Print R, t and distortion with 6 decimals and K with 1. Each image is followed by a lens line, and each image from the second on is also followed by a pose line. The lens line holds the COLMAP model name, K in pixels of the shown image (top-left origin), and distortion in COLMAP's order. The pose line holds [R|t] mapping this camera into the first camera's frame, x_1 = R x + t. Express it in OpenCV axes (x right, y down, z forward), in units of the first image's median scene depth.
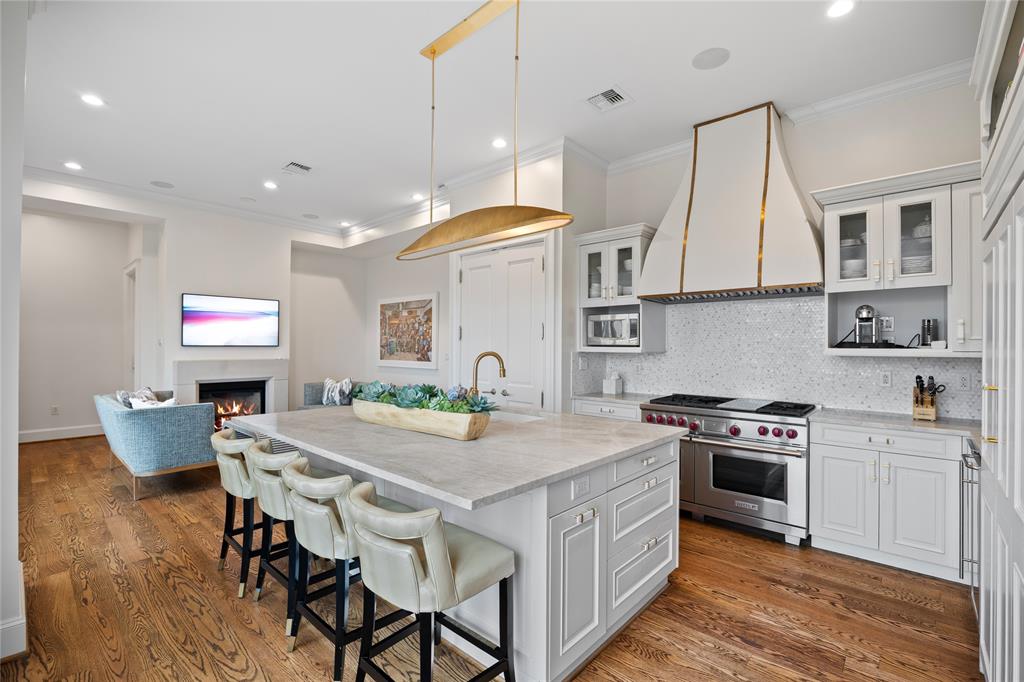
lens RADIAL K [[453.1, 0, 511.9], [0, 453.1, 343.5], [0, 0, 1]] dist [-0.017382, 0.000675]
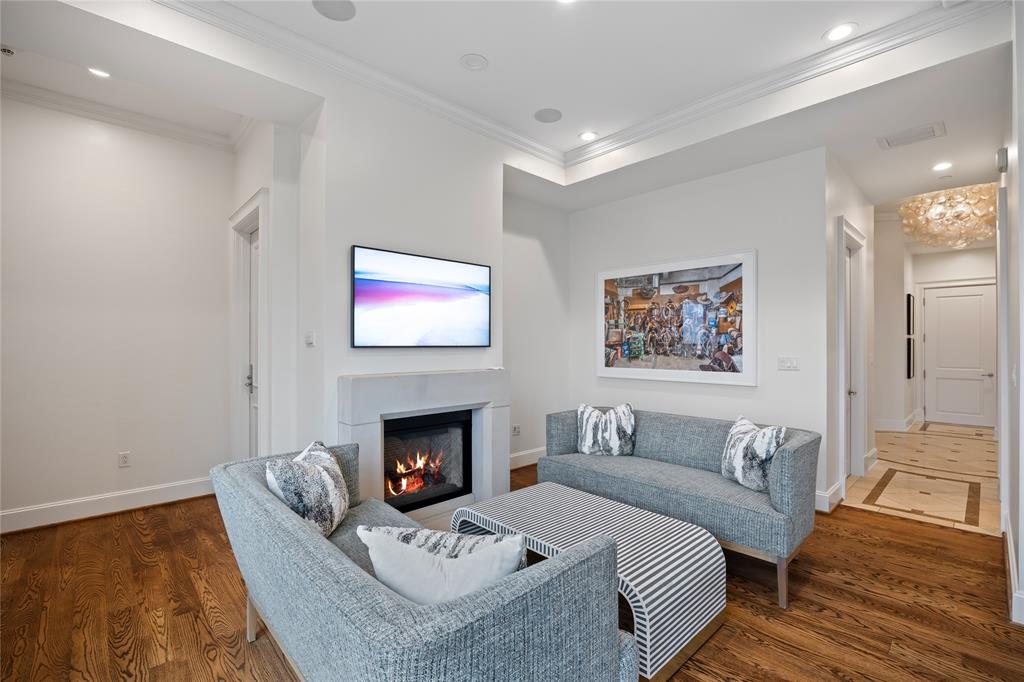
lens RADIAL K [[453.1, 0, 510.3], [0, 453.1, 339.9], [0, 0, 1]] dist [-0.017382, 0.000675]
pose [[0.996360, -0.005542, -0.085062, -0.418466], [0.005103, 0.999973, -0.005373, 0.000447], [0.085089, 0.004920, 0.996361, 0.408771]]
